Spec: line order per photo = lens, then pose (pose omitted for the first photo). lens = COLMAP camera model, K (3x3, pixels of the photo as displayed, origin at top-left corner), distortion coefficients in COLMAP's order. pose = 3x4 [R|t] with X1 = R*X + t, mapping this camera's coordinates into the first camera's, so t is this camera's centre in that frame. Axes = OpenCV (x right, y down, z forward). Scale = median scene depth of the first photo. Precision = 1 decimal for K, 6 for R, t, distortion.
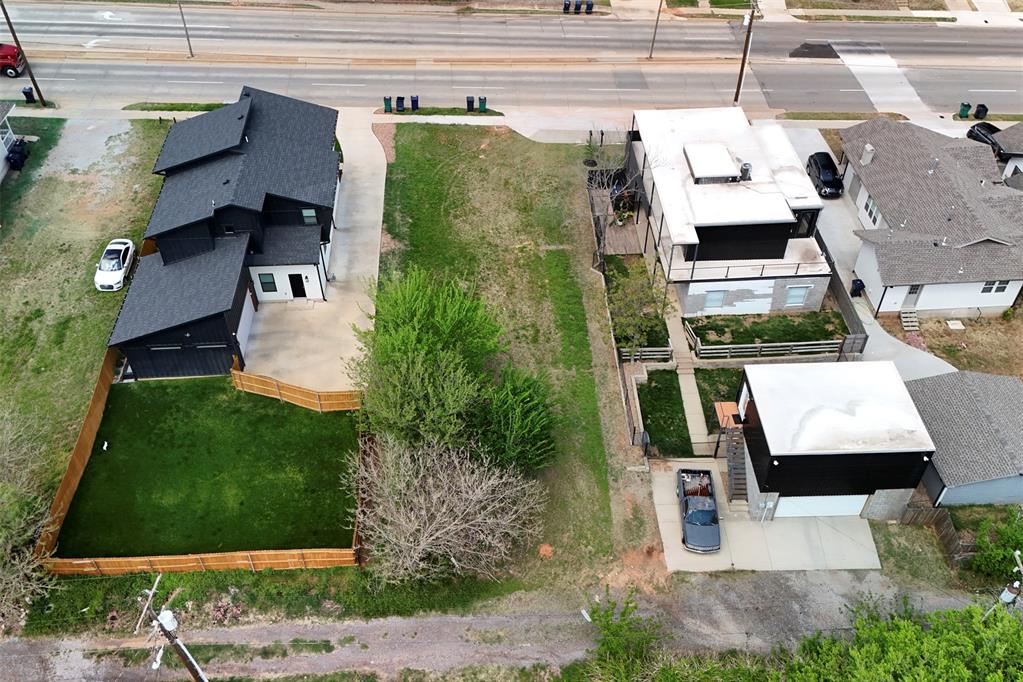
lens RADIAL K [[889.8, 0, 511.5], [0, 889.8, 341.0], [0, 0, 1]] dist [0.085181, -0.099965]
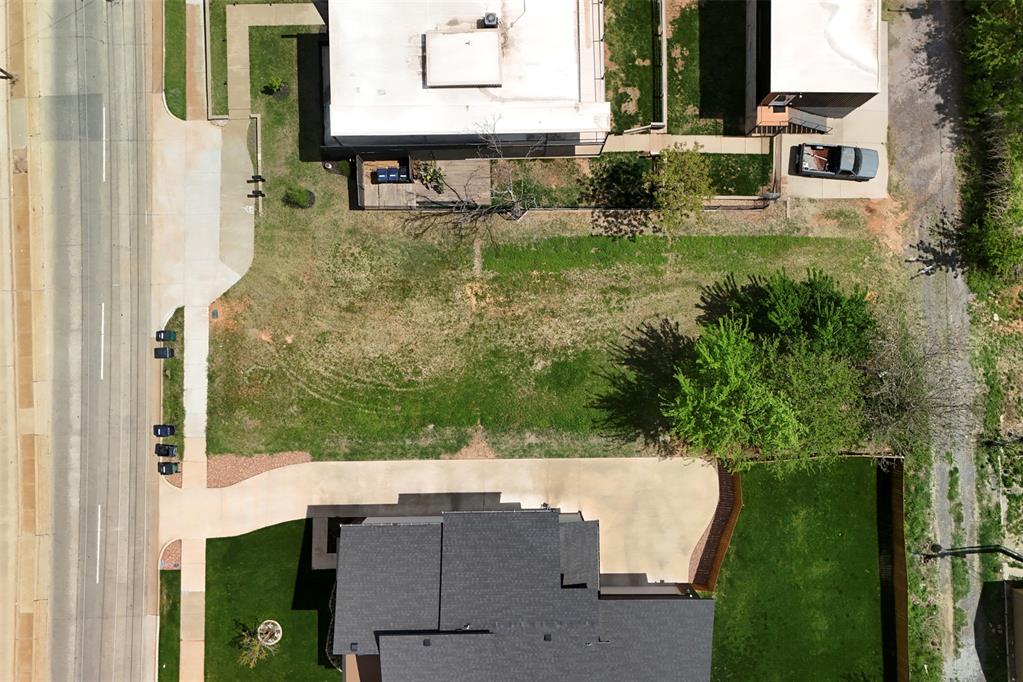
lens RADIAL K [[889.8, 0, 511.5], [0, 889.8, 341.0], [0, 0, 1]] dist [0.085181, -0.099965]
pose [[0.043219, -0.998920, 0.017046, -0.048912], [0.706305, 0.042616, 0.706623, -0.762782], [-0.706587, -0.018500, 0.707385, 0.395194]]
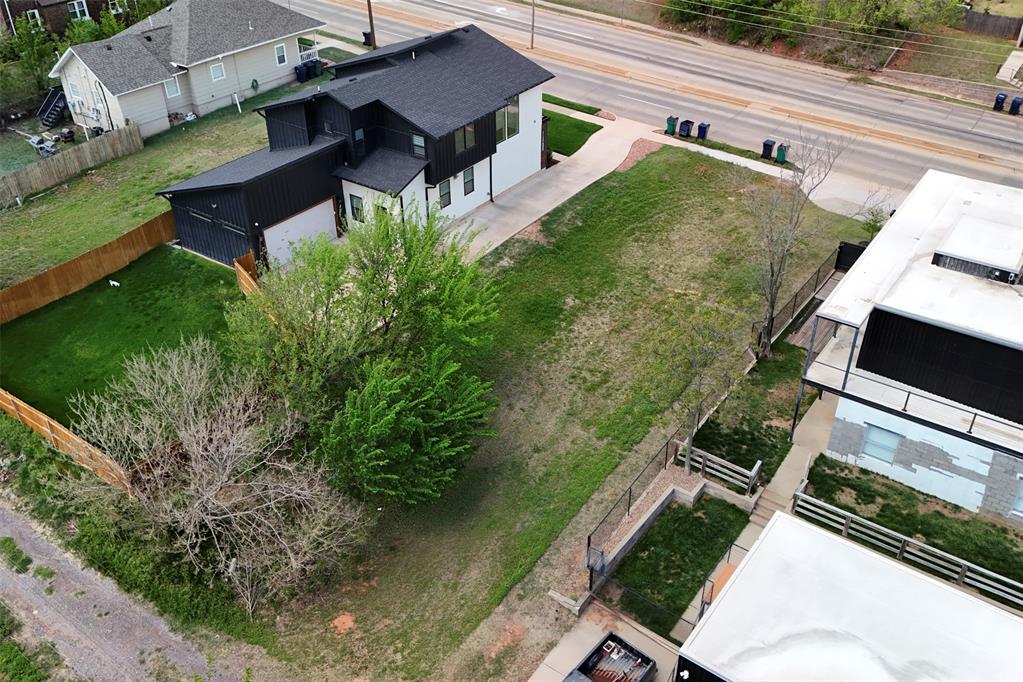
lens RADIAL K [[889.8, 0, 511.5], [0, 889.8, 341.0], [0, 0, 1]] dist [0.085181, -0.099965]
pose [[0.781198, 0.346420, -0.519349, 0.321300], [-0.431663, 0.900731, -0.048489, 0.025626], [0.450996, 0.262063, 0.853185, 0.365270]]
